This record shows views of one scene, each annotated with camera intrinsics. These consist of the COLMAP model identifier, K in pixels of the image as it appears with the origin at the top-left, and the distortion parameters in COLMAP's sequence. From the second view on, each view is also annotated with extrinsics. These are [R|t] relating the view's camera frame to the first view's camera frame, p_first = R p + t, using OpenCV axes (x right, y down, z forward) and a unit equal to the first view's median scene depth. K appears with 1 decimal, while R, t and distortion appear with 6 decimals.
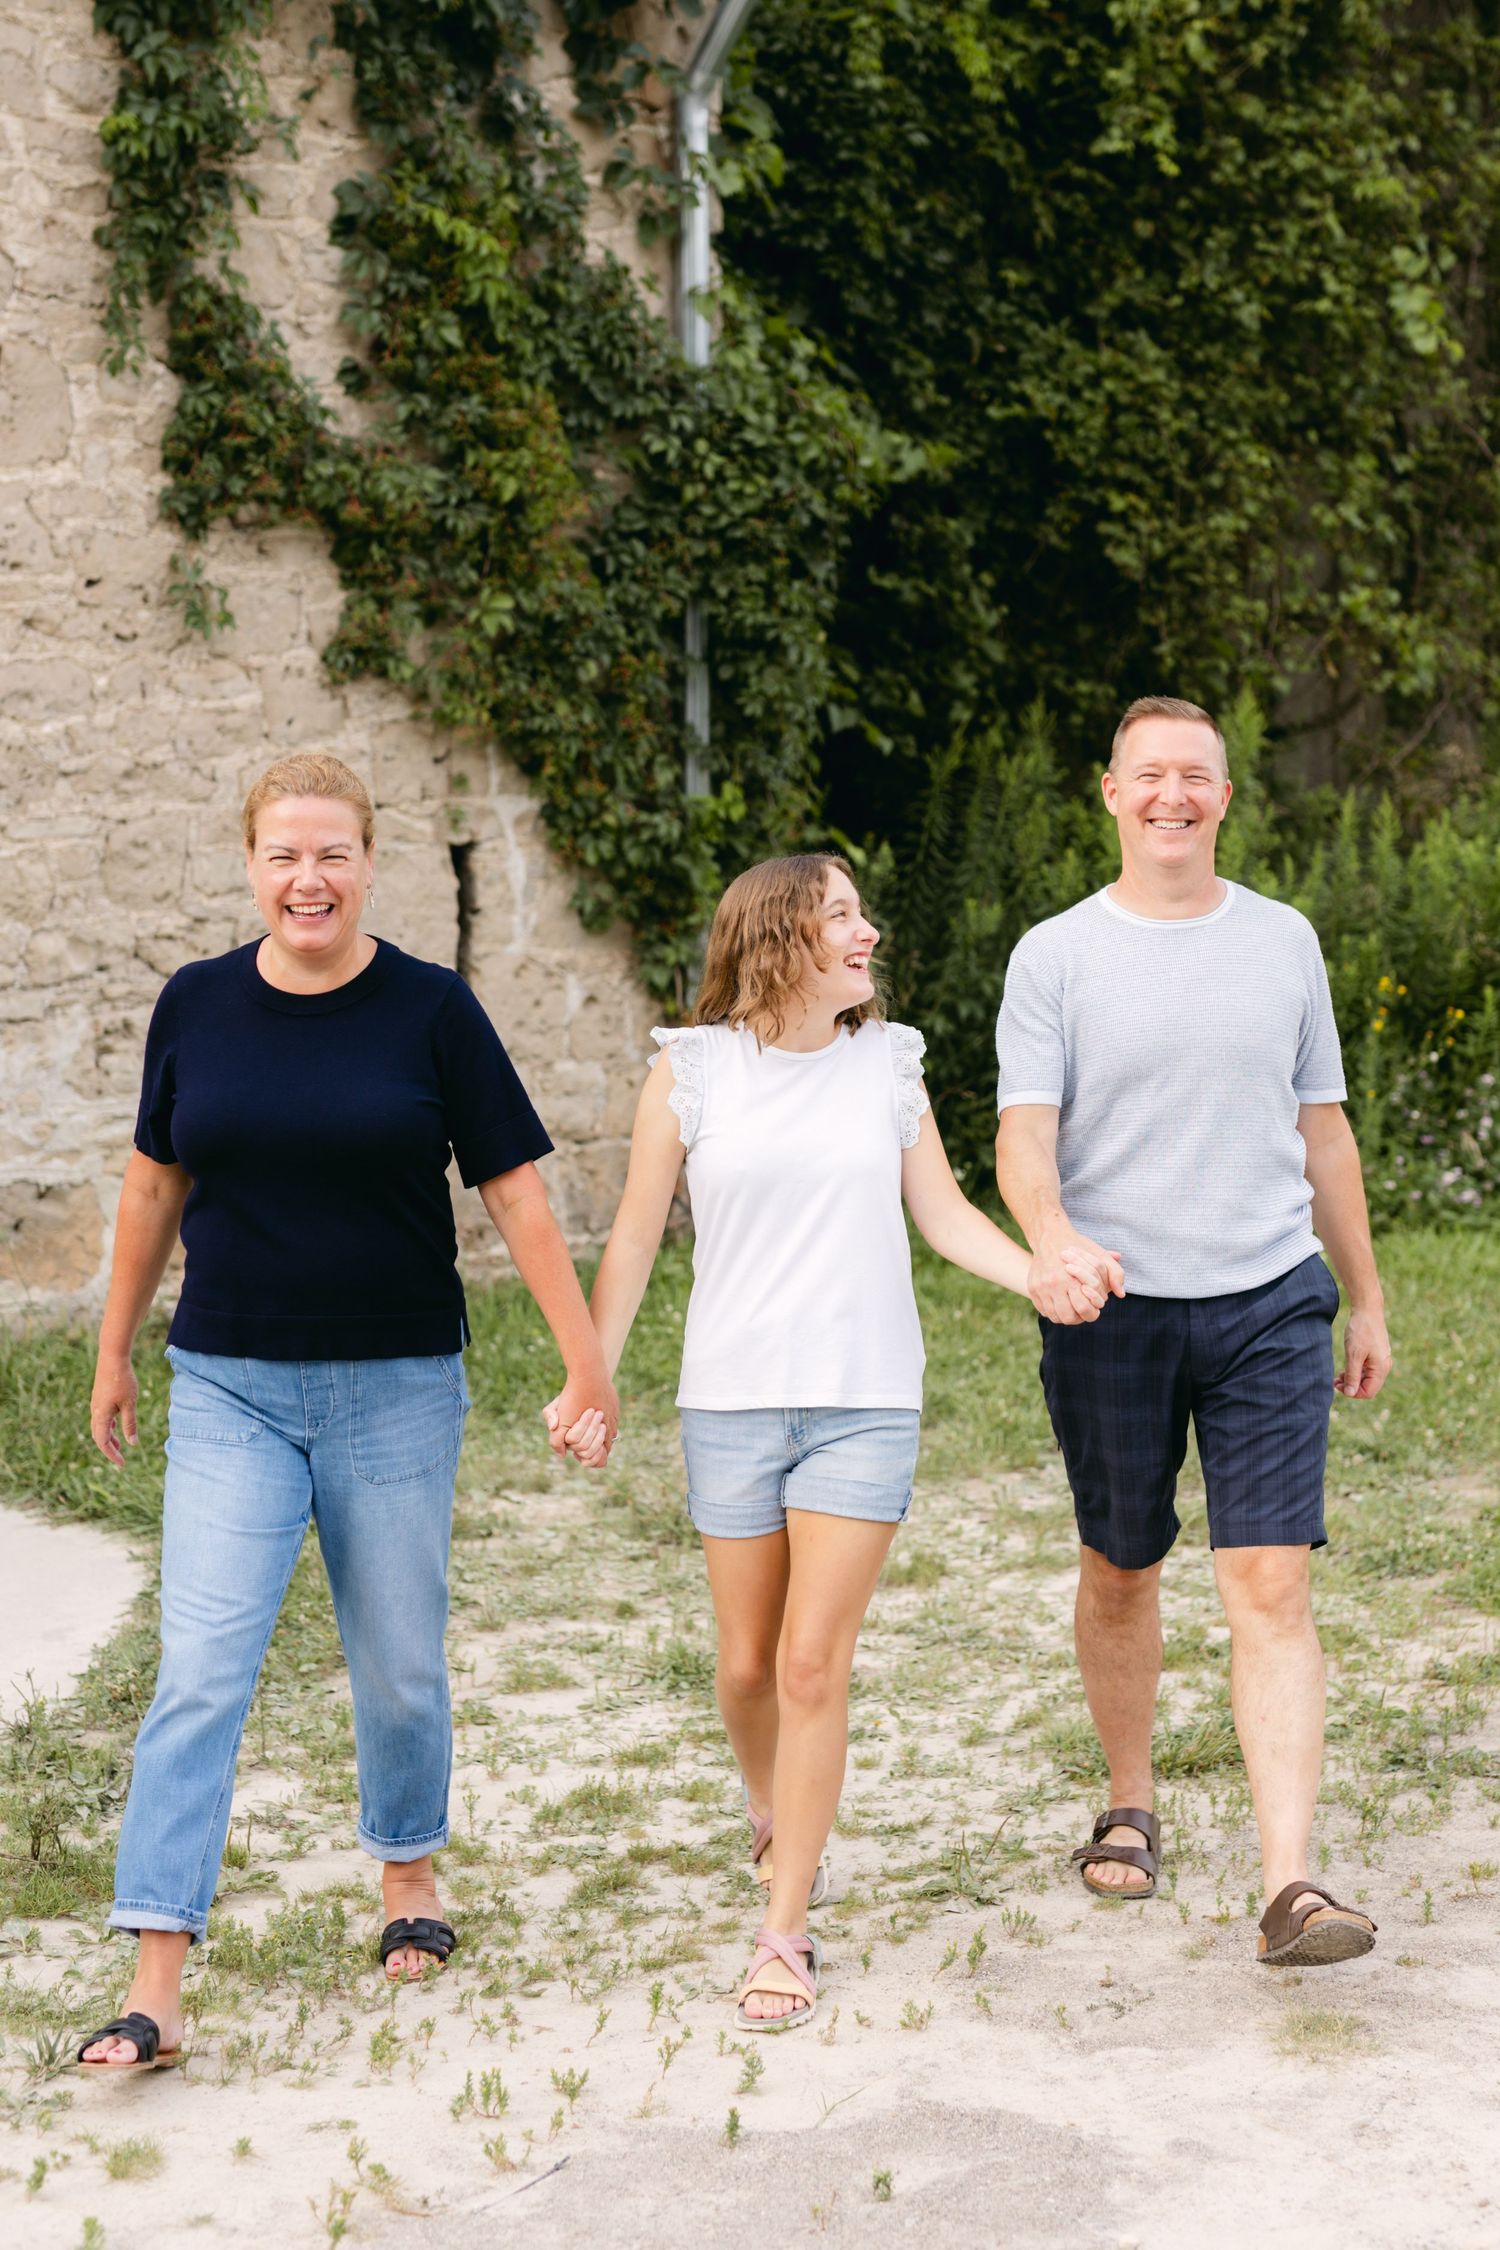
lens RADIAL K [[3594.5, 0, 821.6], [0, 3594.5, 976.1], [0, 0, 1]] dist [-0.013444, 0.027062]
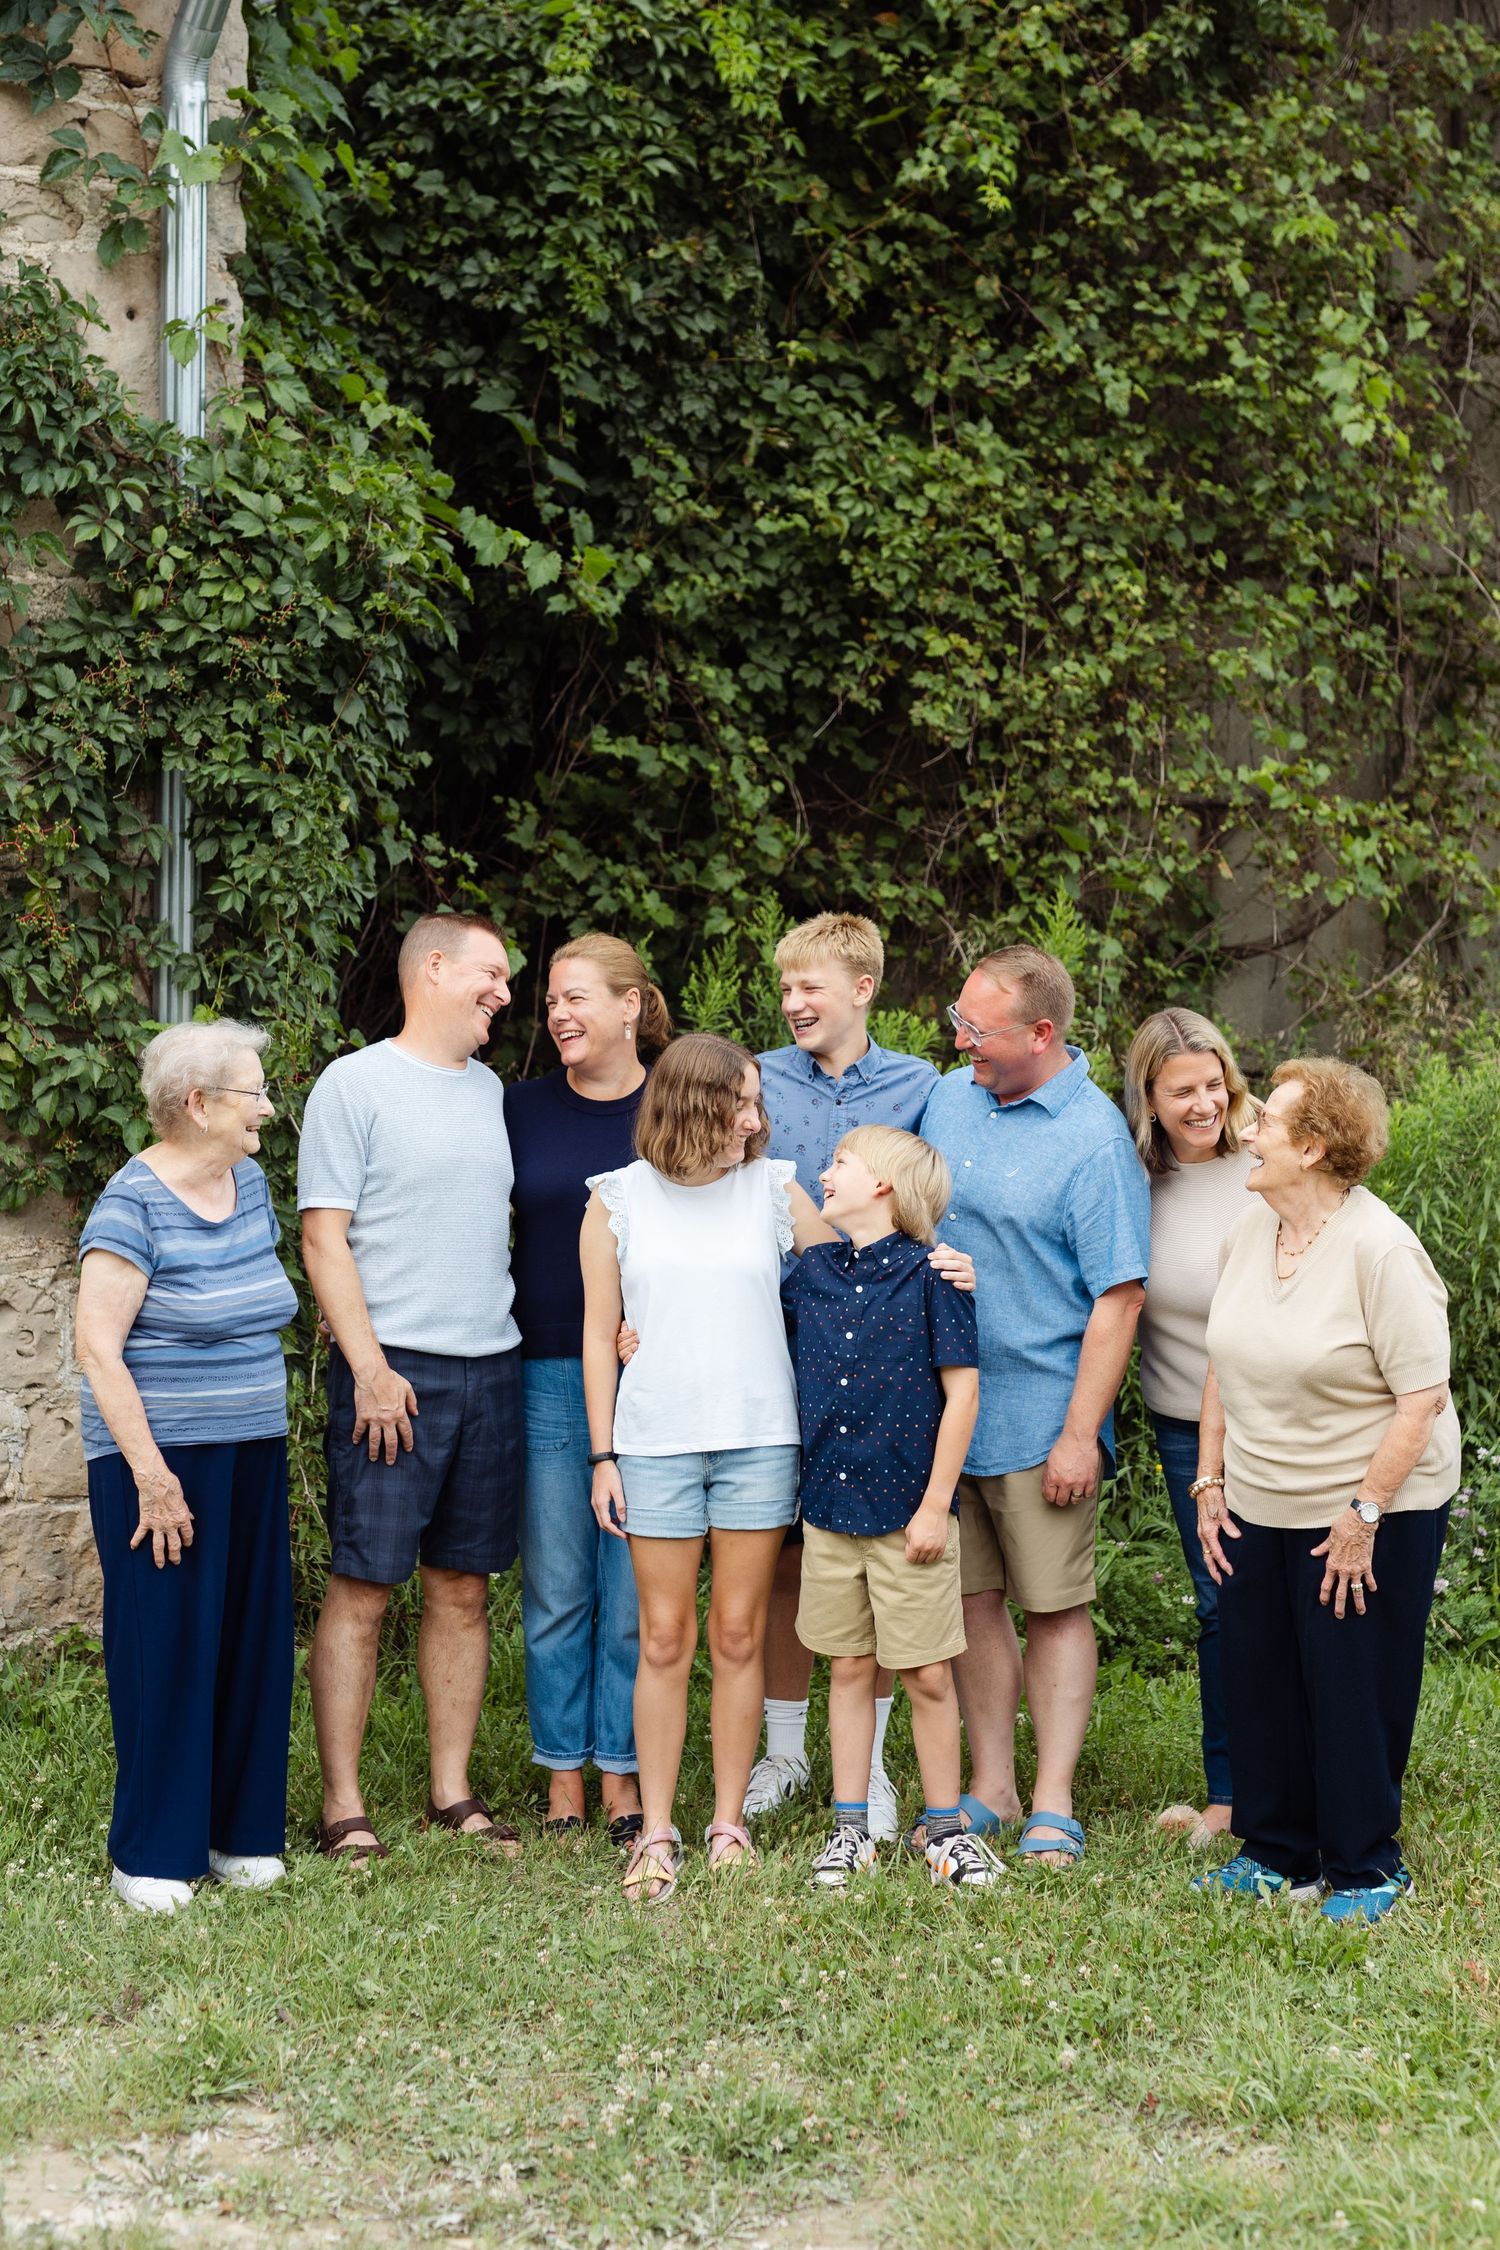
lens RADIAL K [[3476.9, 0, 758.4], [0, 3476.9, 975.1], [0, 0, 1]] dist [-0.014766, 0.060261]
pose [[0.986505, 0.012938, -0.163217, 0.203421], [-0.024170, 0.997459, -0.067023, -0.016972], [0.161935, 0.070064, 0.984311, 0.352067]]
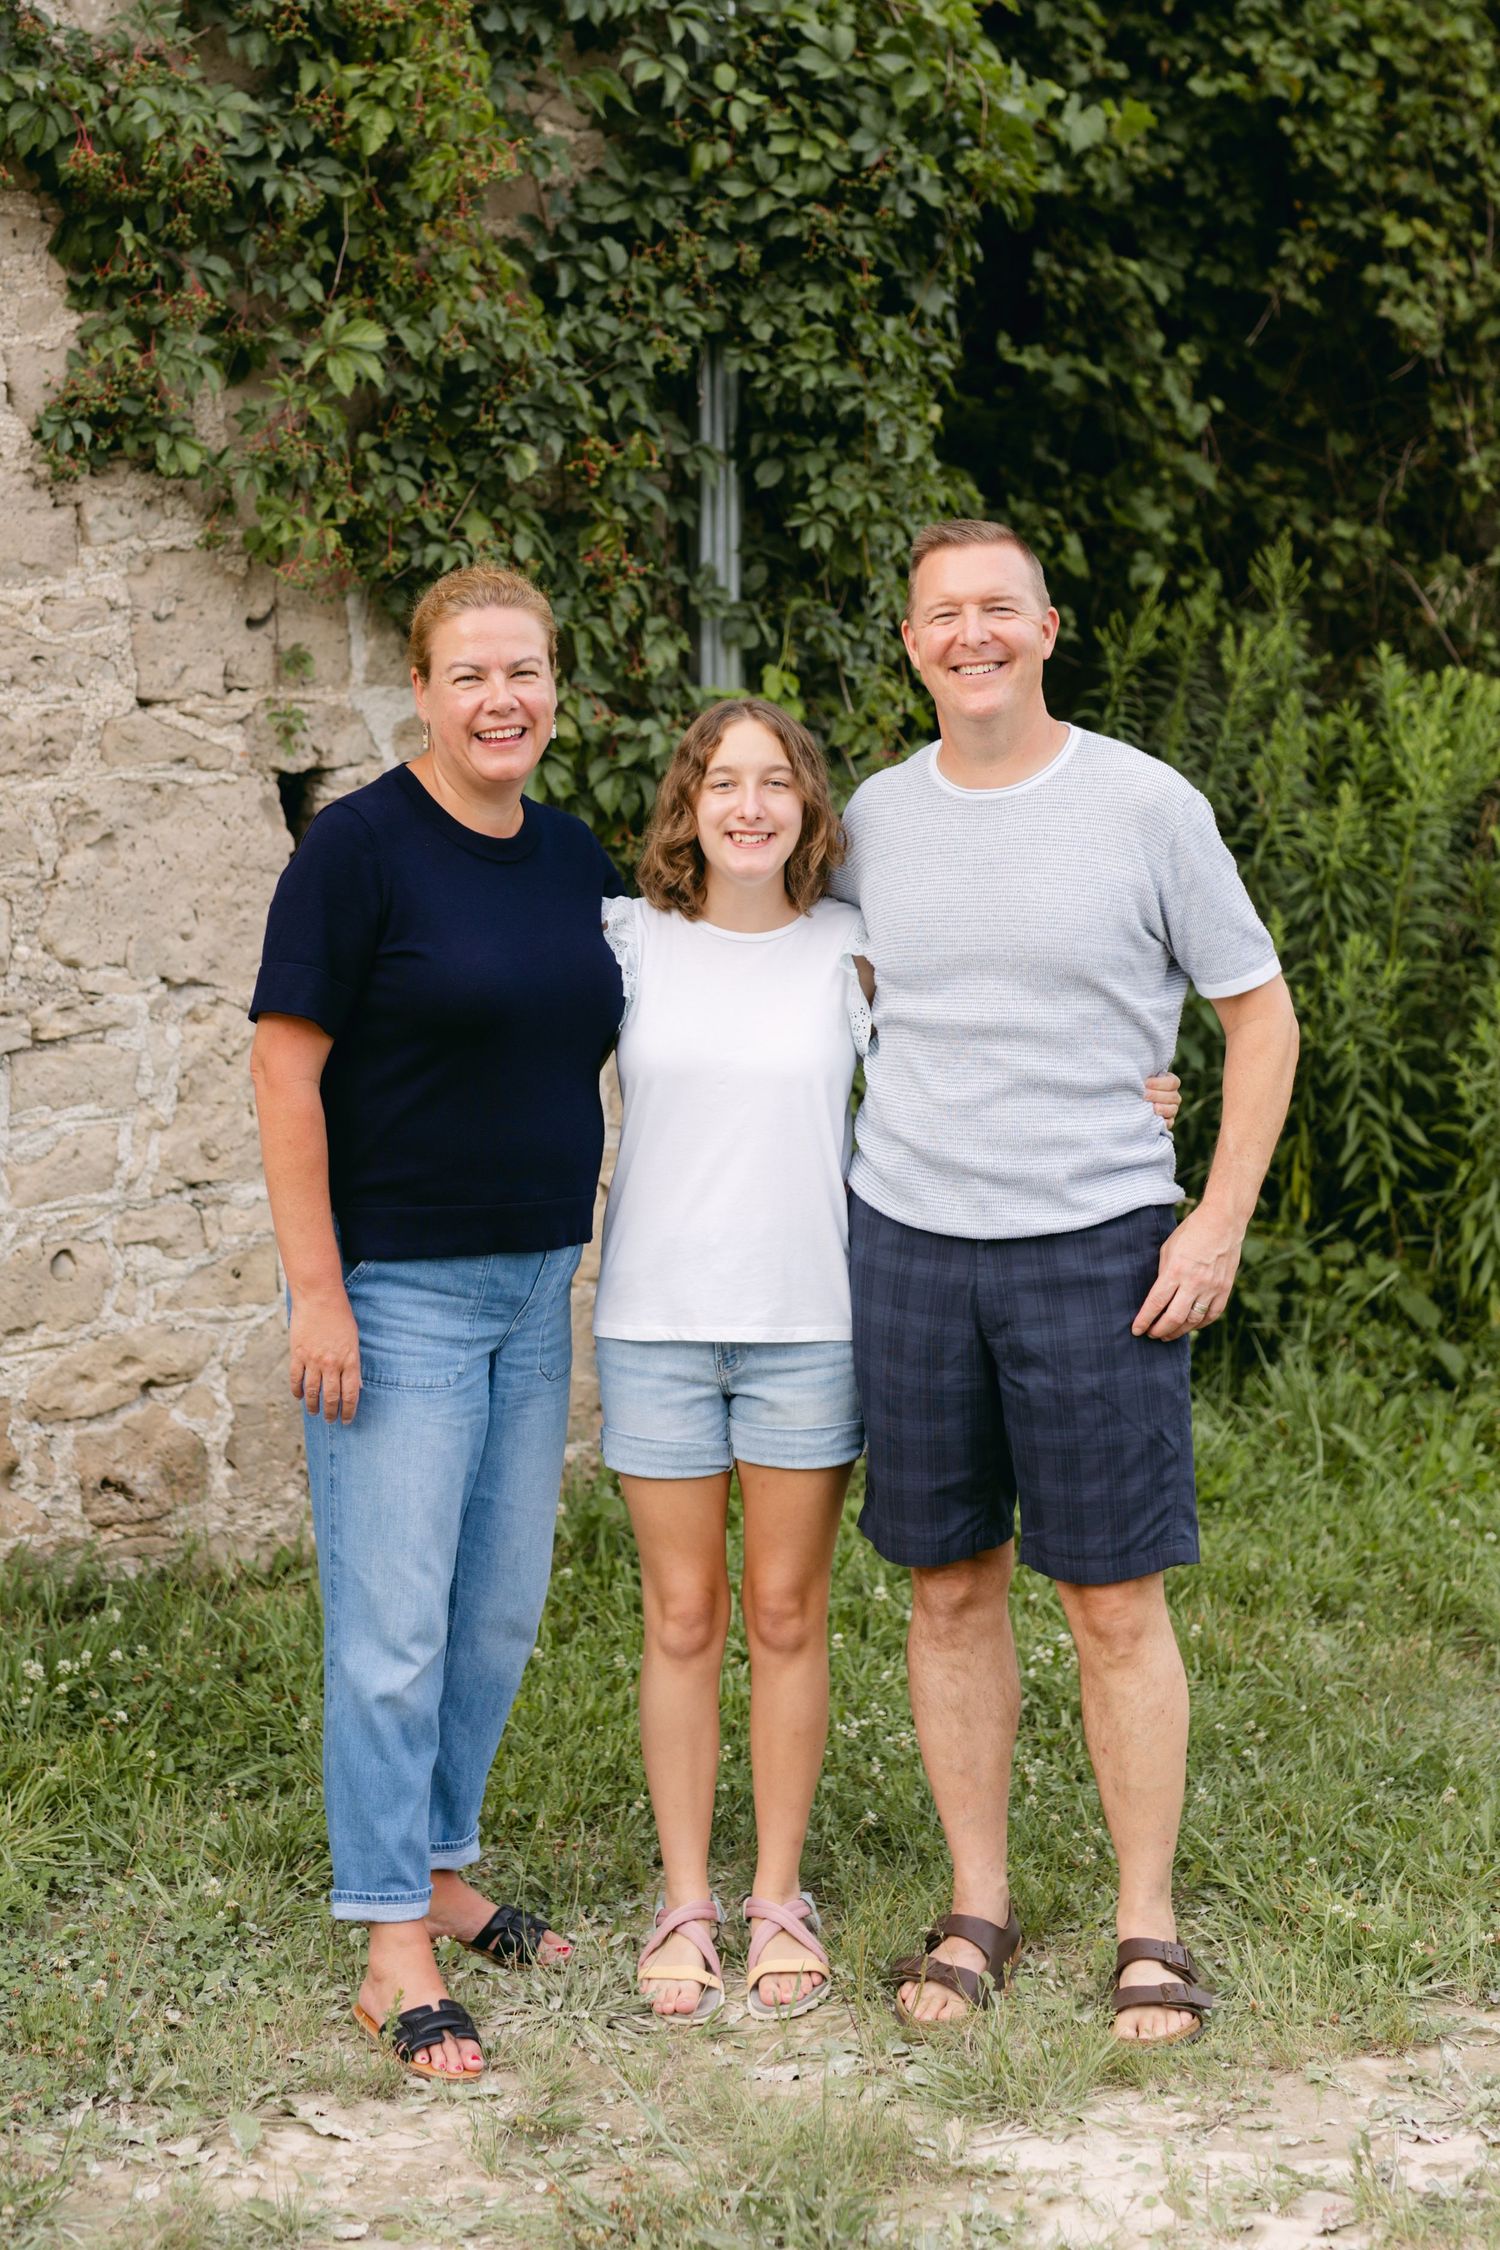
lens RADIAL K [[4003.1, 0, 768.8], [0, 4003.1, 904.9], [0, 0, 1]] dist [-0.004841, -0.046360]
pose [[0.999588, -0.002452, -0.028587, -0.008816], [0.002048, 0.999898, -0.014163, -0.006904], [0.028619, 0.014099, 0.999491, 0.375516]]
